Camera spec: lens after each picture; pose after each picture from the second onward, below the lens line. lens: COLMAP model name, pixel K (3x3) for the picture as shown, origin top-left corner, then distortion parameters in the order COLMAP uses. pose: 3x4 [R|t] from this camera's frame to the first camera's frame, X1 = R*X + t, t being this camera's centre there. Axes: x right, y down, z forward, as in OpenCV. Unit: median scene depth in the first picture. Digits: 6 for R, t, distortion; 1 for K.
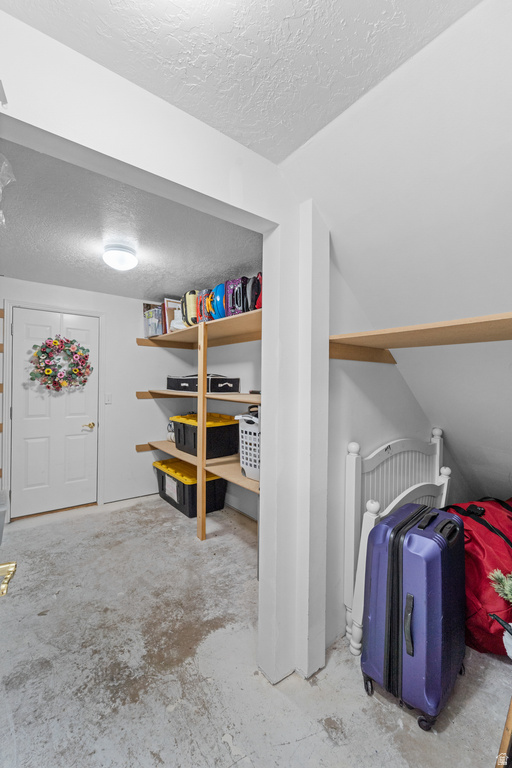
lens RADIAL K [[322.6, 0, 256.6], [0, 322.6, 384.4], [0, 0, 1]] dist [0.000975, -0.002848]
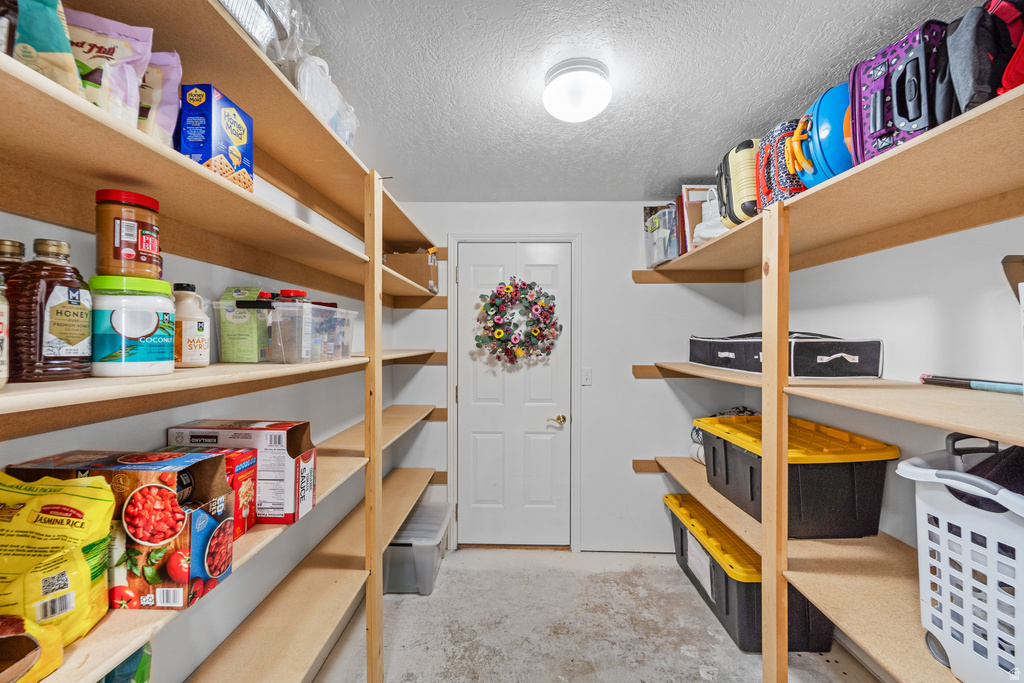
lens RADIAL K [[430.1, 0, 509.0], [0, 430.1, 341.2], [0, 0, 1]] dist [0.000975, -0.002848]
pose [[0.774168, -0.008618, -0.632921, -0.076142], [0.005683, 0.999962, -0.006665, -0.018856], [0.632954, 0.001563, 0.774187, 0.333651]]
